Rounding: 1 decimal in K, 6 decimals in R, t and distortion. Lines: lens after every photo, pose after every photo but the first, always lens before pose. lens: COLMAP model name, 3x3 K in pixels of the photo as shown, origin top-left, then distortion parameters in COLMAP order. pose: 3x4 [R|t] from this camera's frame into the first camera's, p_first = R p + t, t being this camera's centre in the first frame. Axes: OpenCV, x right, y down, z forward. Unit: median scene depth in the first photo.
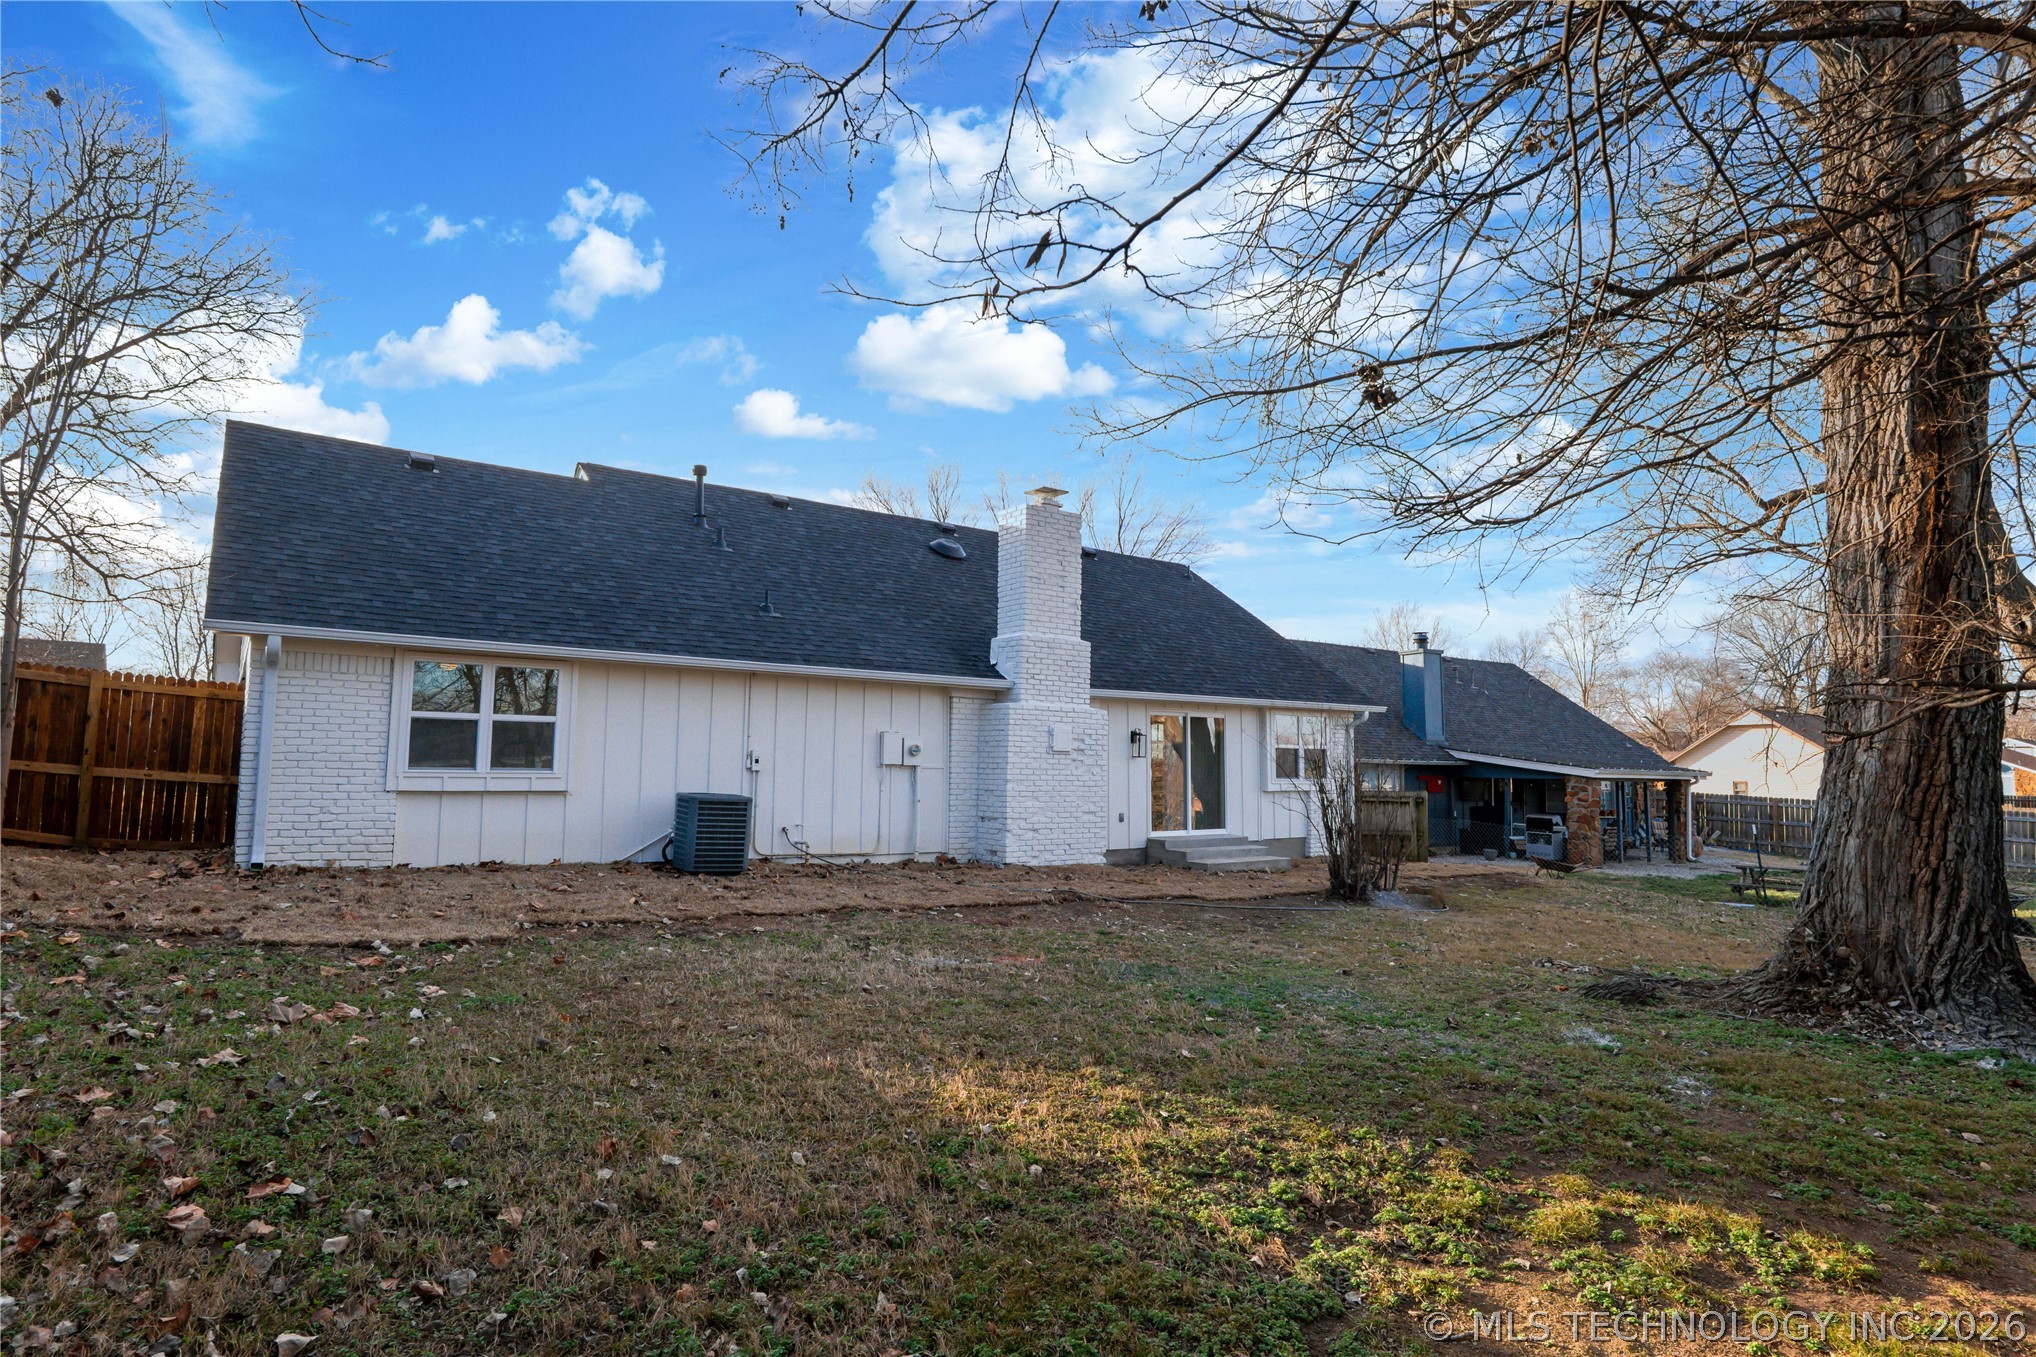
lens RADIAL K [[1083.0, 0, 1019.7], [0, 1083.0, 670.0], [0, 0, 1]] dist [-0.012560, 0.004865]
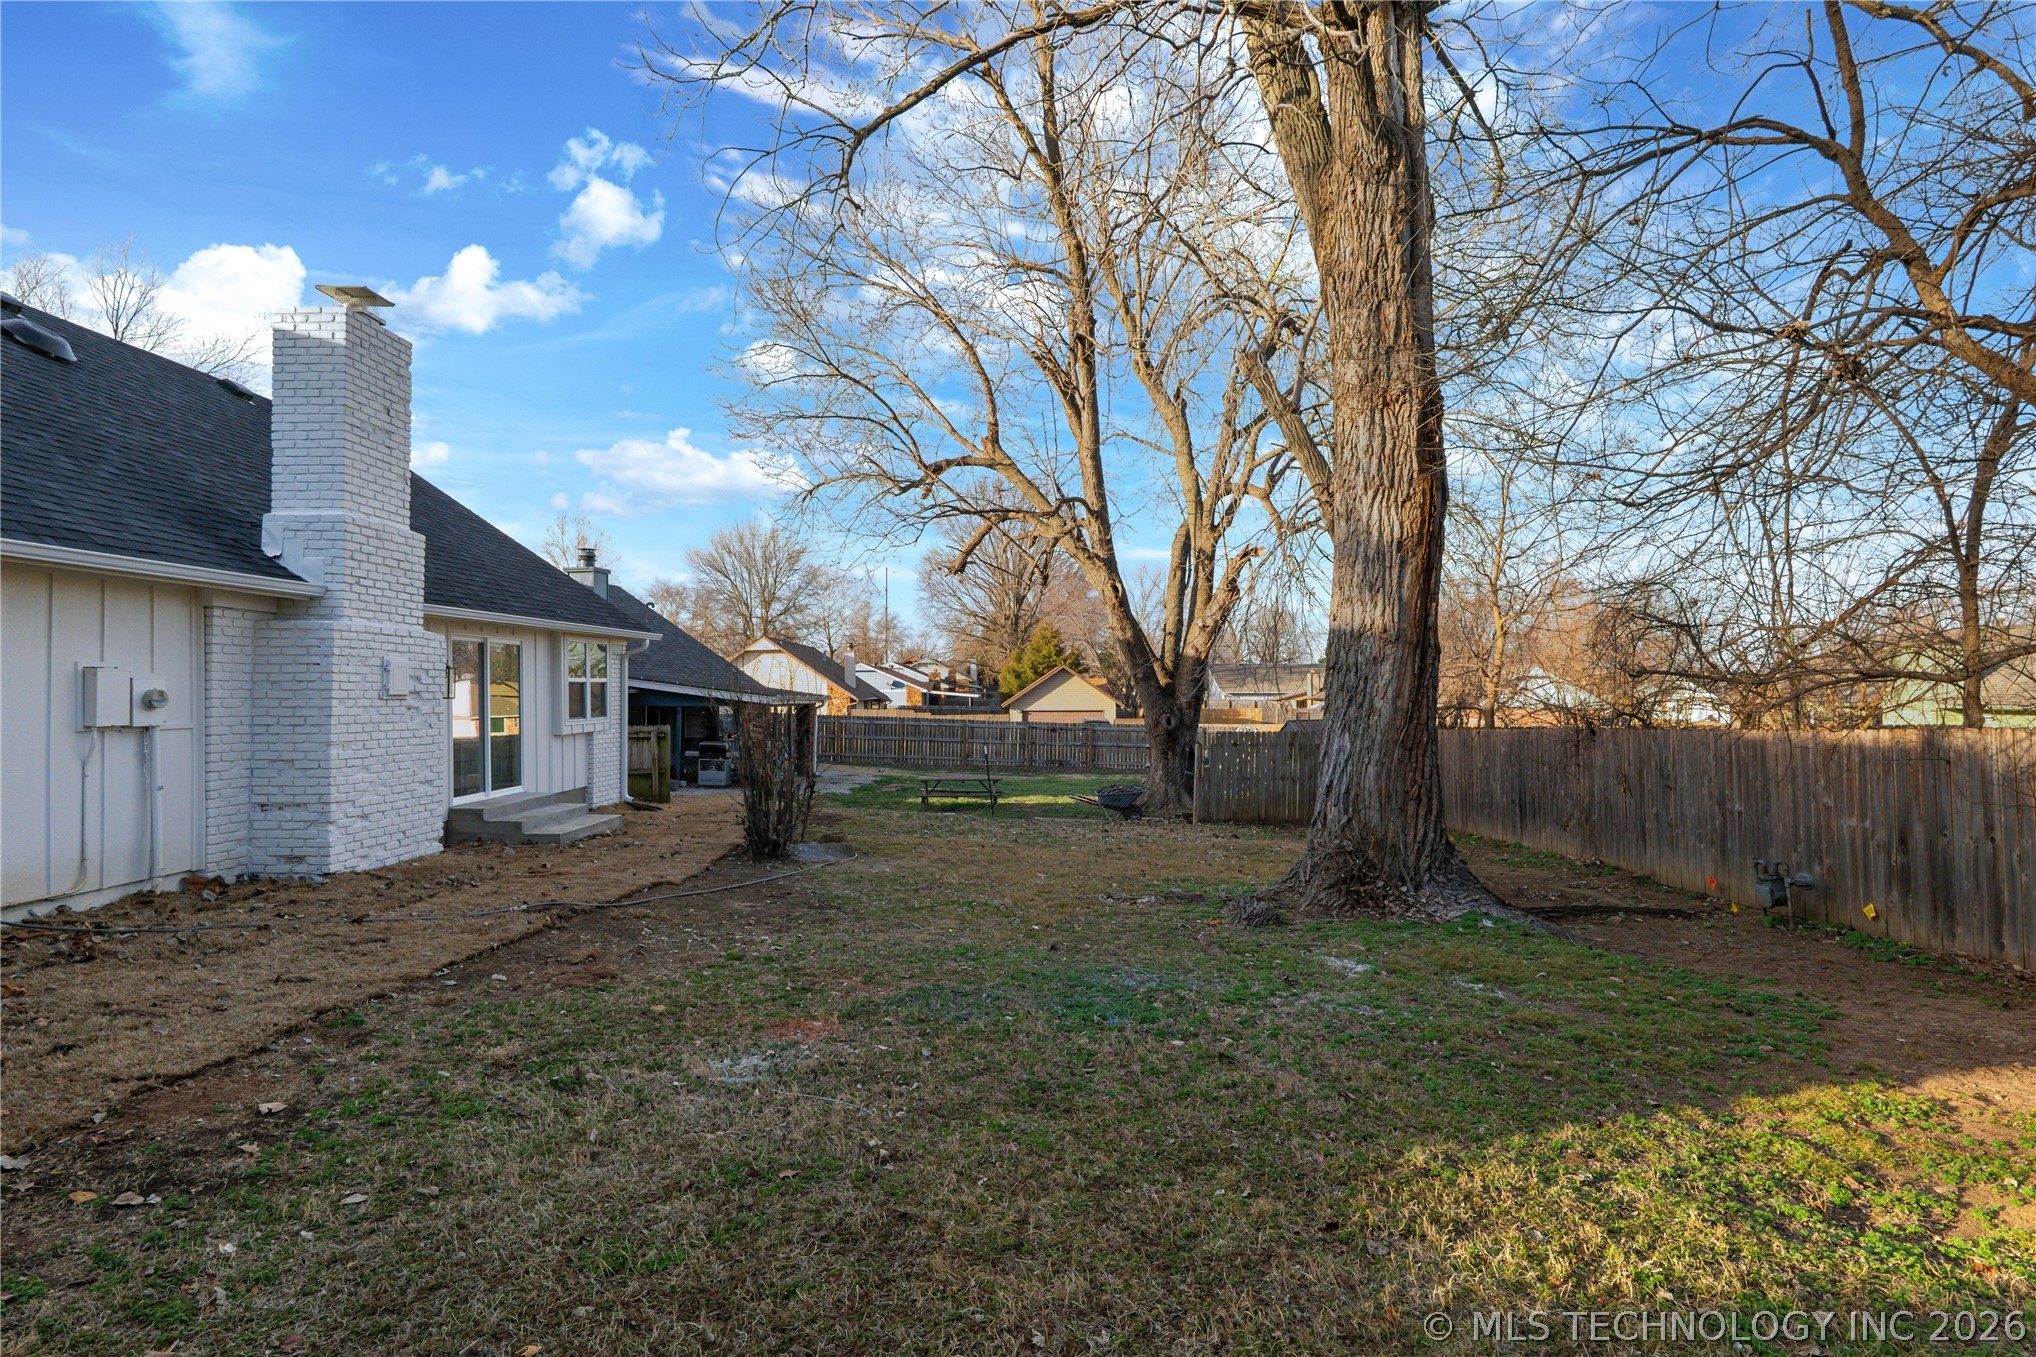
lens RADIAL K [[1083.0, 0, 1028.8], [0, 1083.0, 675.0], [0, 0, 1]] dist [-0.012560, 0.004865]
pose [[0.603403, -0.002025, 0.797434, -0.271116], [-0.062893, 0.996761, 0.050121, 0.004744], [-0.794953, -0.080396, 0.601321, 0.303093]]
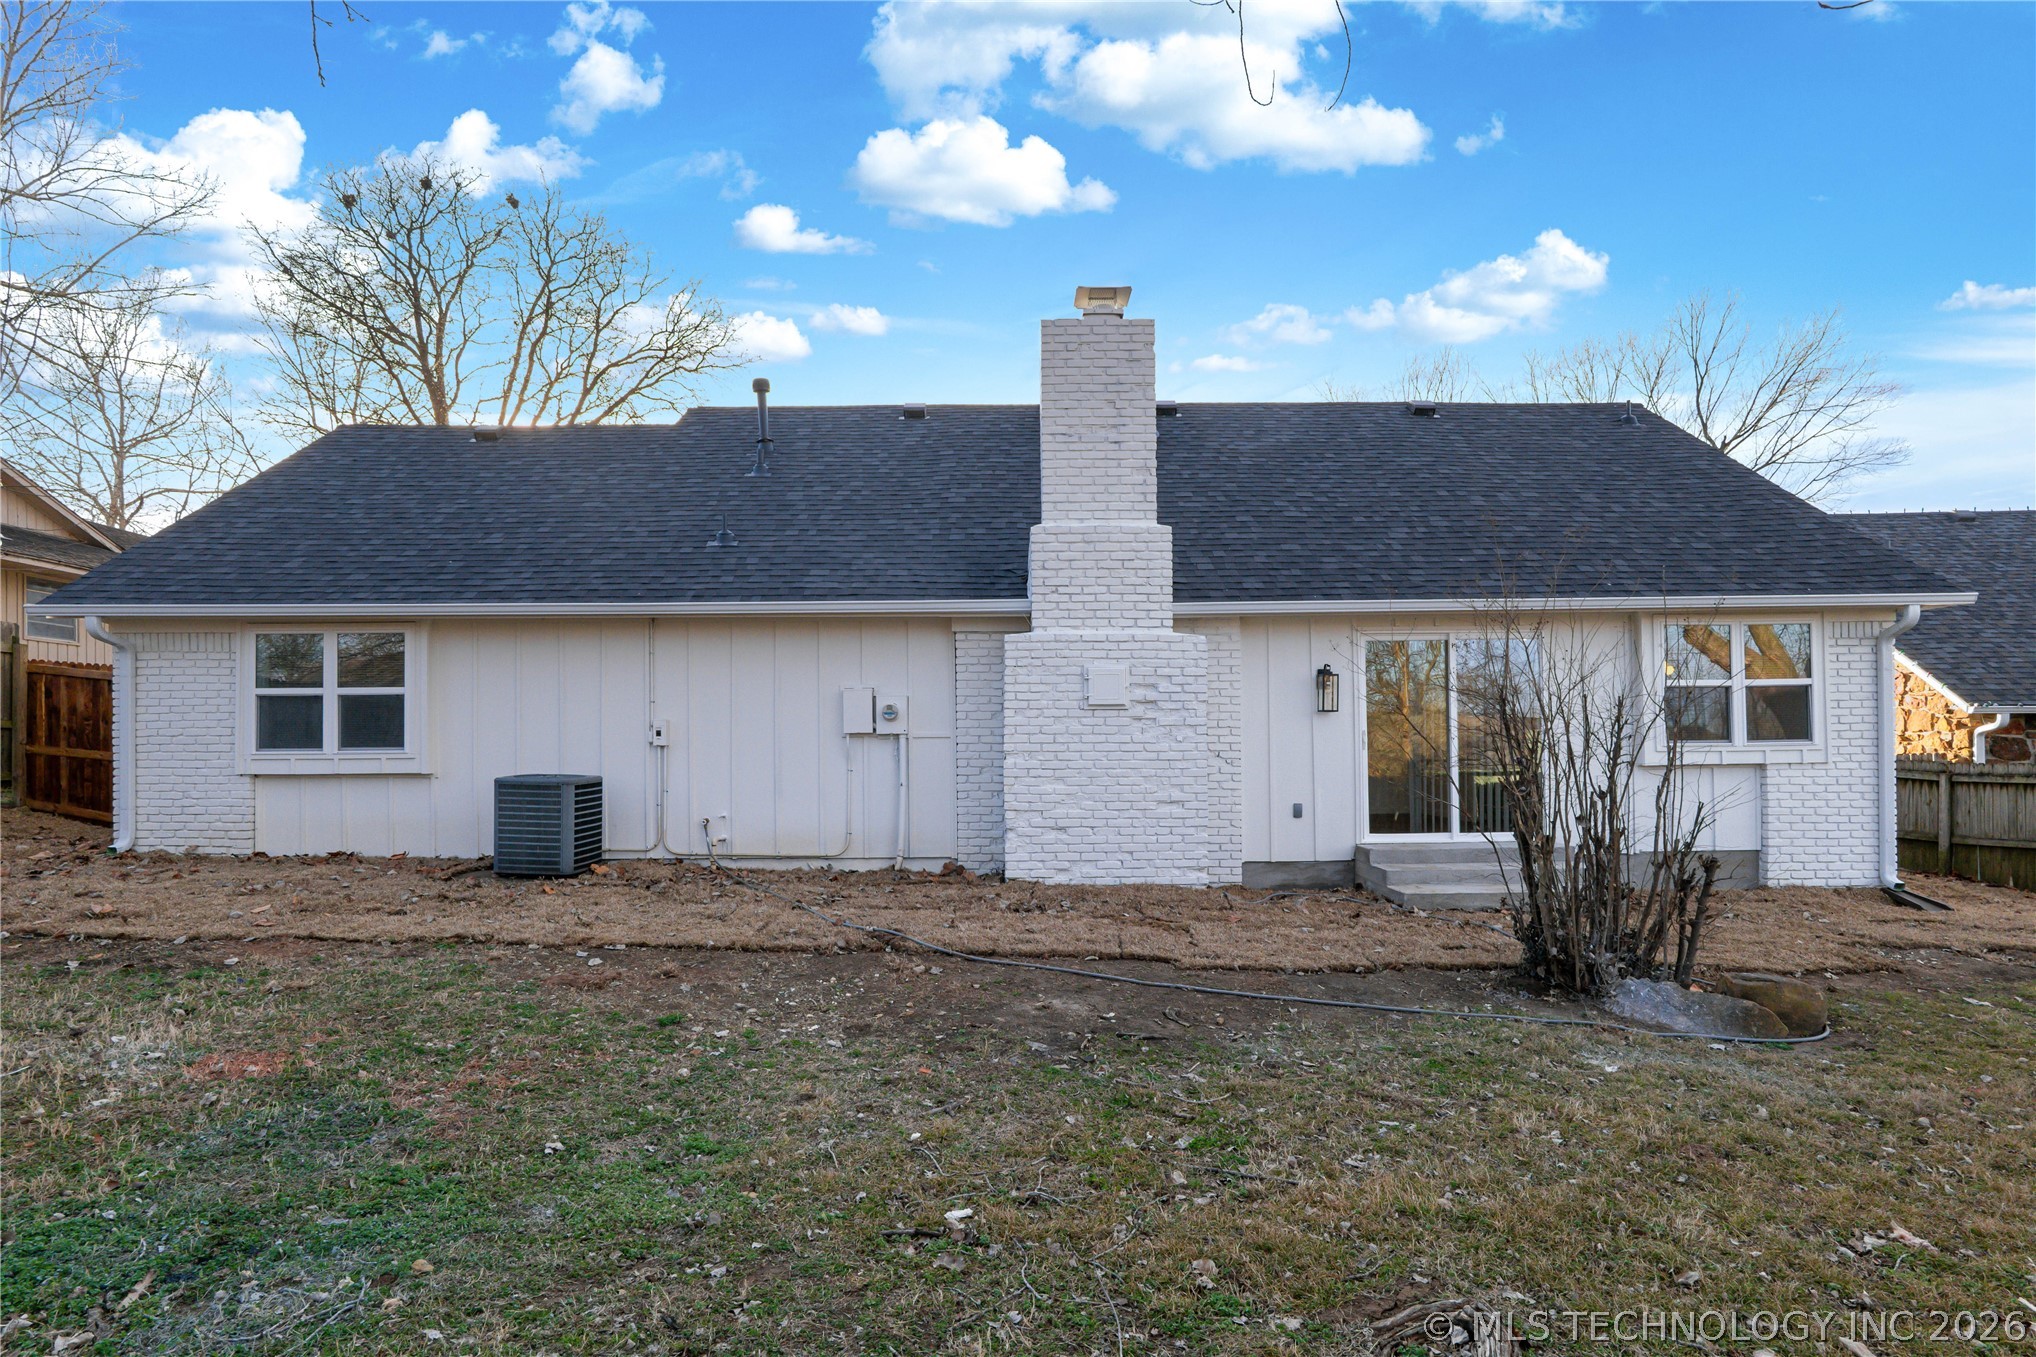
lens RADIAL K [[1083.0, 0, 1012.8], [0, 1083.0, 744.9], [0, 0, 1]] dist [-0.012560, 0.004865]
pose [[0.807881, -0.024530, -0.588835, 0.381367], [0.072157, 0.995733, 0.057519, 0.061026], [0.584912, -0.088957, 0.806204, 0.483415]]
